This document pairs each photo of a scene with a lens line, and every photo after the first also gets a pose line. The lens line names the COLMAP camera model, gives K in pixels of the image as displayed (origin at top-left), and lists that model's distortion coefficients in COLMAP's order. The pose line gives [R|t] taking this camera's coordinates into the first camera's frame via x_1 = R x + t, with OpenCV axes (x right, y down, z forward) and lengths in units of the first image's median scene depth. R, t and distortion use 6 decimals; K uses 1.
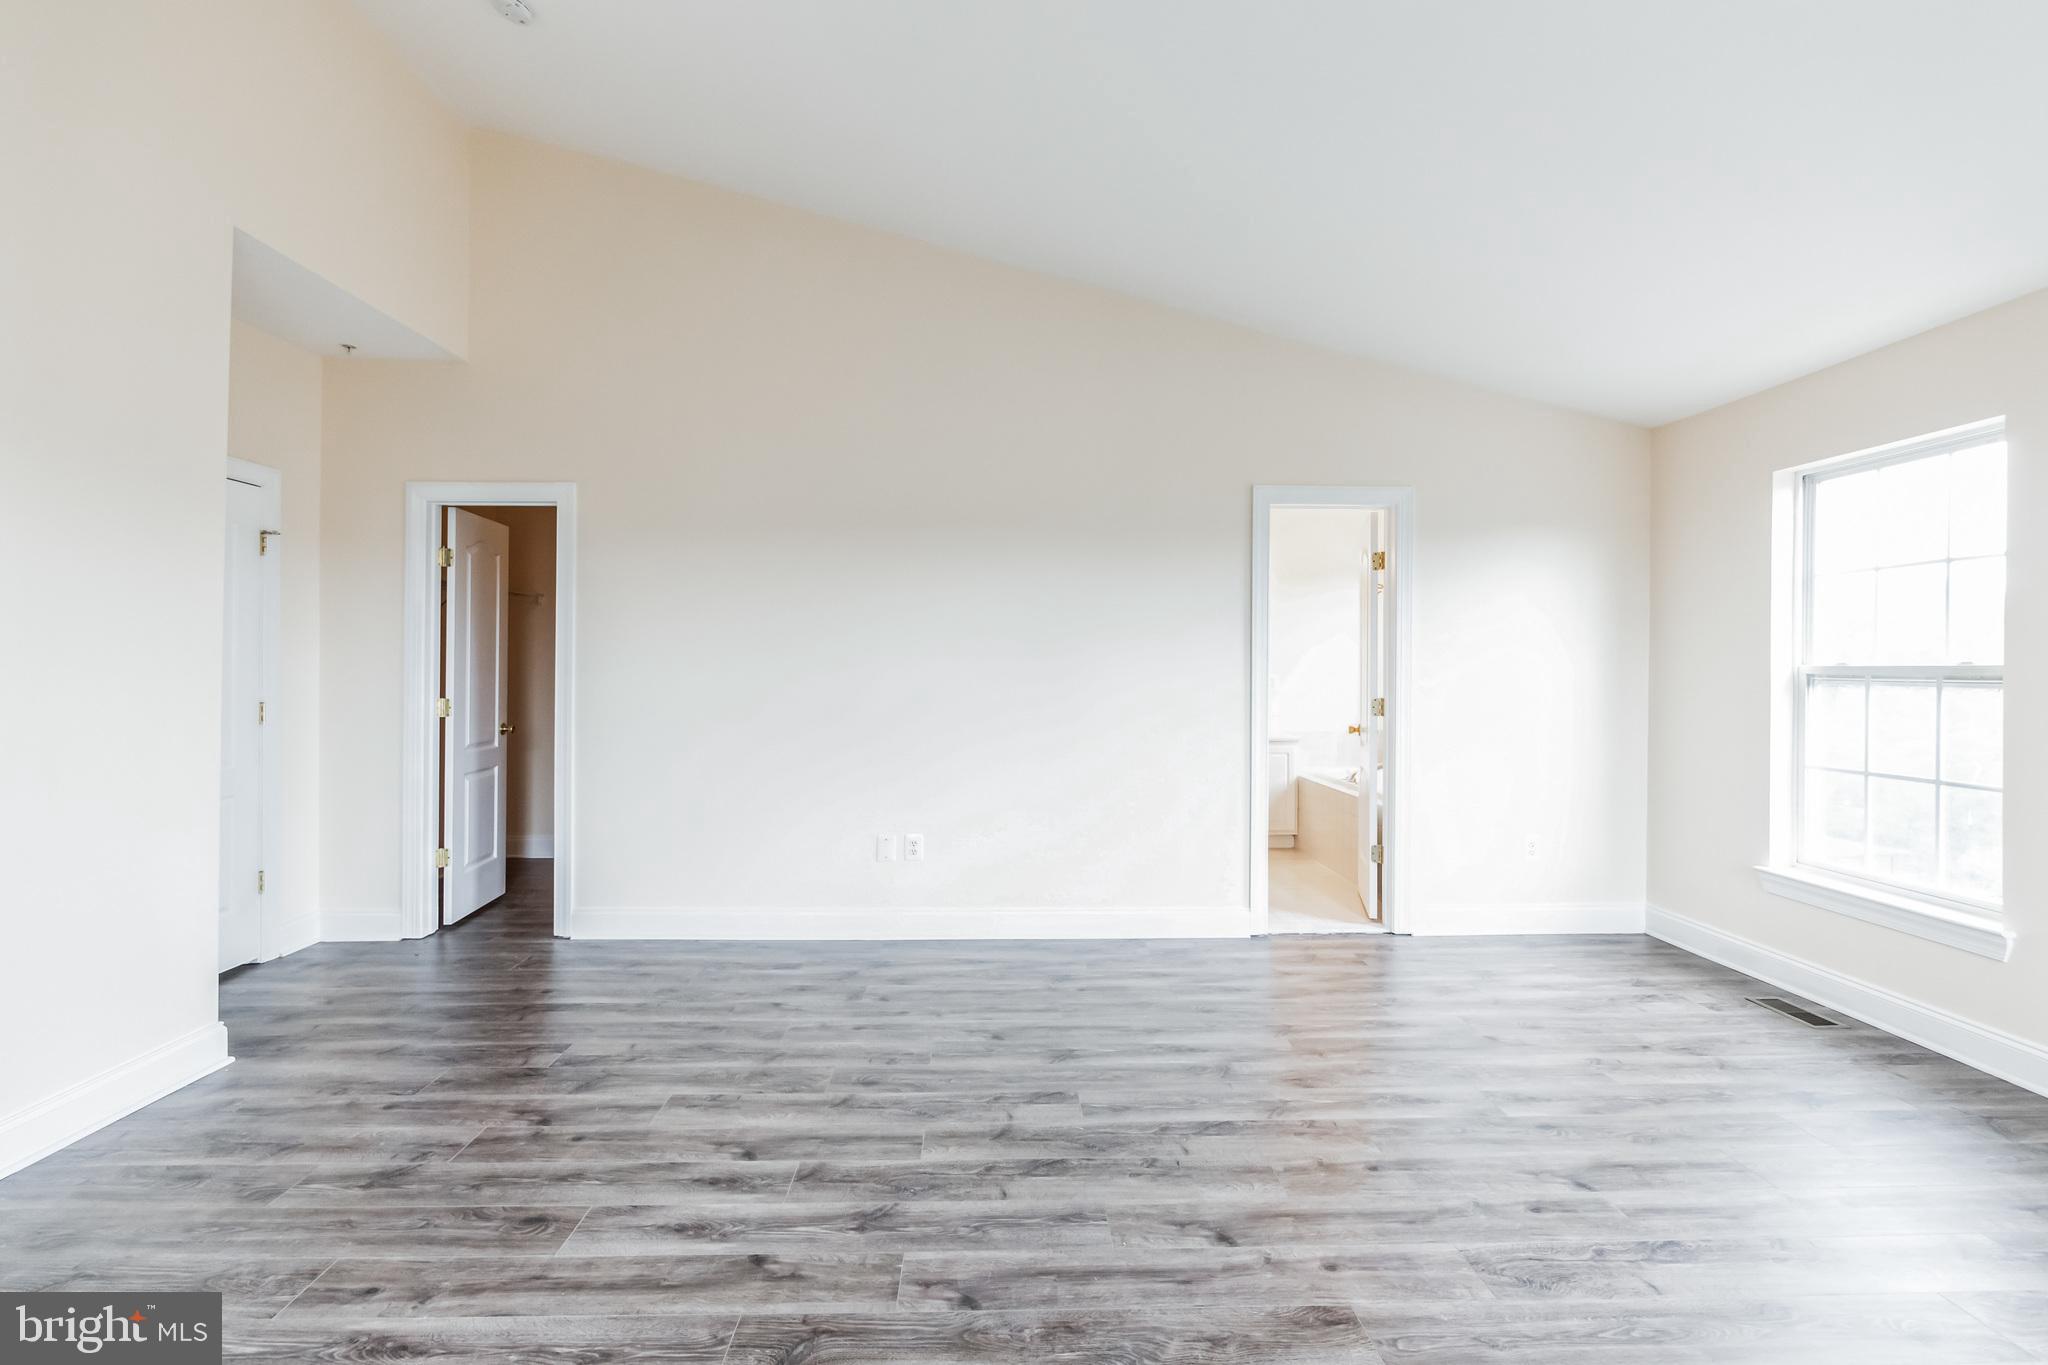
lens RADIAL K [[871.0, 0, 1016.7], [0, 871.0, 672.3], [0, 0, 1]] dist [-0.003029, 0.000574]
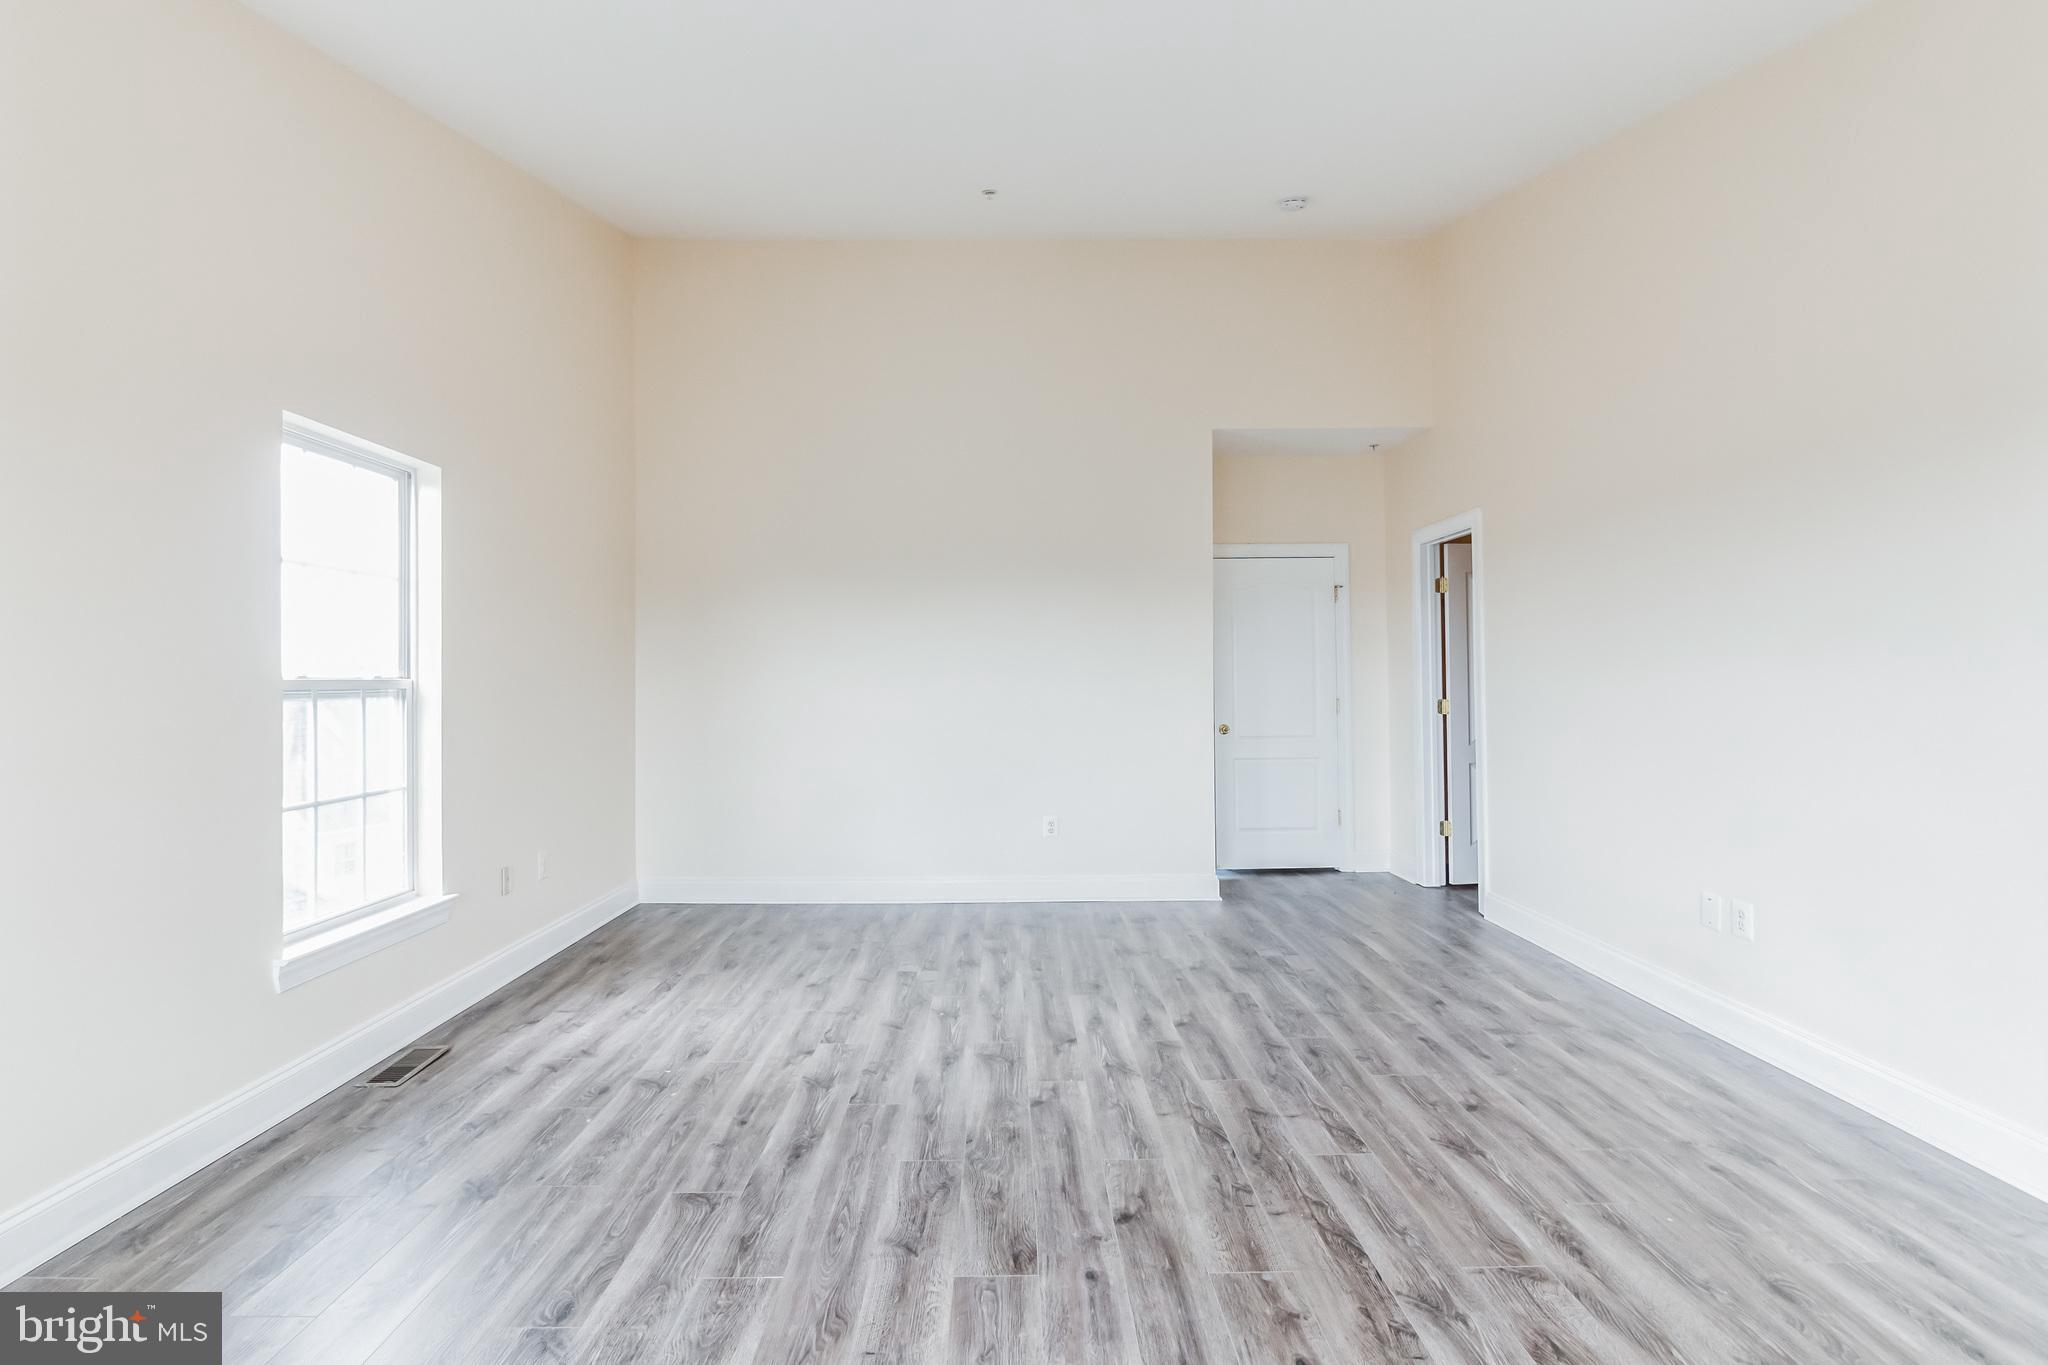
lens RADIAL K [[871.0, 0, 1016.7], [0, 871.0, 672.3], [0, 0, 1]] dist [-0.003029, 0.000574]
pose [[-0.004501, -0.012062, -0.999917, 0.998428], [0.007040, 0.999902, -0.012094, 0.002151], [0.999965, -0.007094, -0.004415, 0.674213]]
